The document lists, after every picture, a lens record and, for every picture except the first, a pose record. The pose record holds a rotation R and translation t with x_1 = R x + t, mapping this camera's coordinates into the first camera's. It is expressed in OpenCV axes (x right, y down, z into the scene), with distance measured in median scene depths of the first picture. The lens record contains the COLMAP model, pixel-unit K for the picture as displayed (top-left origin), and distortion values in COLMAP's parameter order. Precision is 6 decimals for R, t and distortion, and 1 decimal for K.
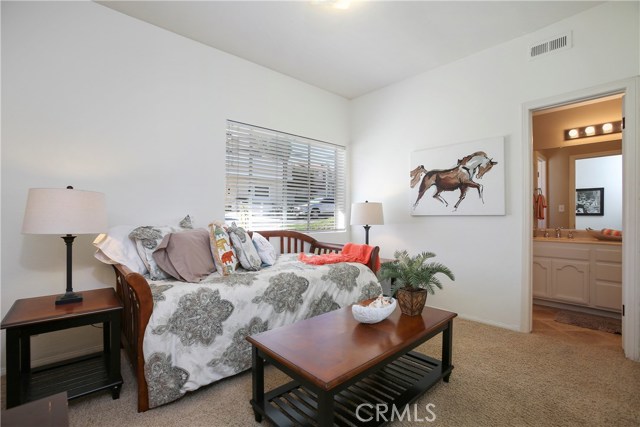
lens RADIAL K [[292.2, 0, 315.0], [0, 292.2, 216.2], [0, 0, 1]] dist [-0.078164, 0.040564]
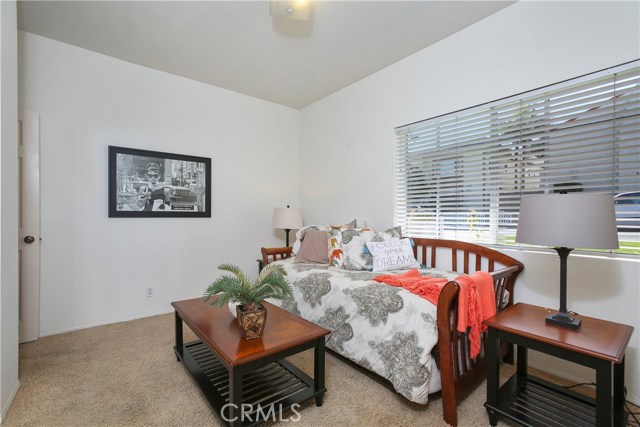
lens RADIAL K [[292.2, 0, 315.0], [0, 292.2, 216.2], [0, 0, 1]] dist [-0.078164, 0.040564]
pose [[-0.058578, -0.001401, -0.998282, 0.749834], [-0.006952, 0.999975, -0.000995, -0.014403], [0.998259, 0.006881, -0.058587, 0.769785]]
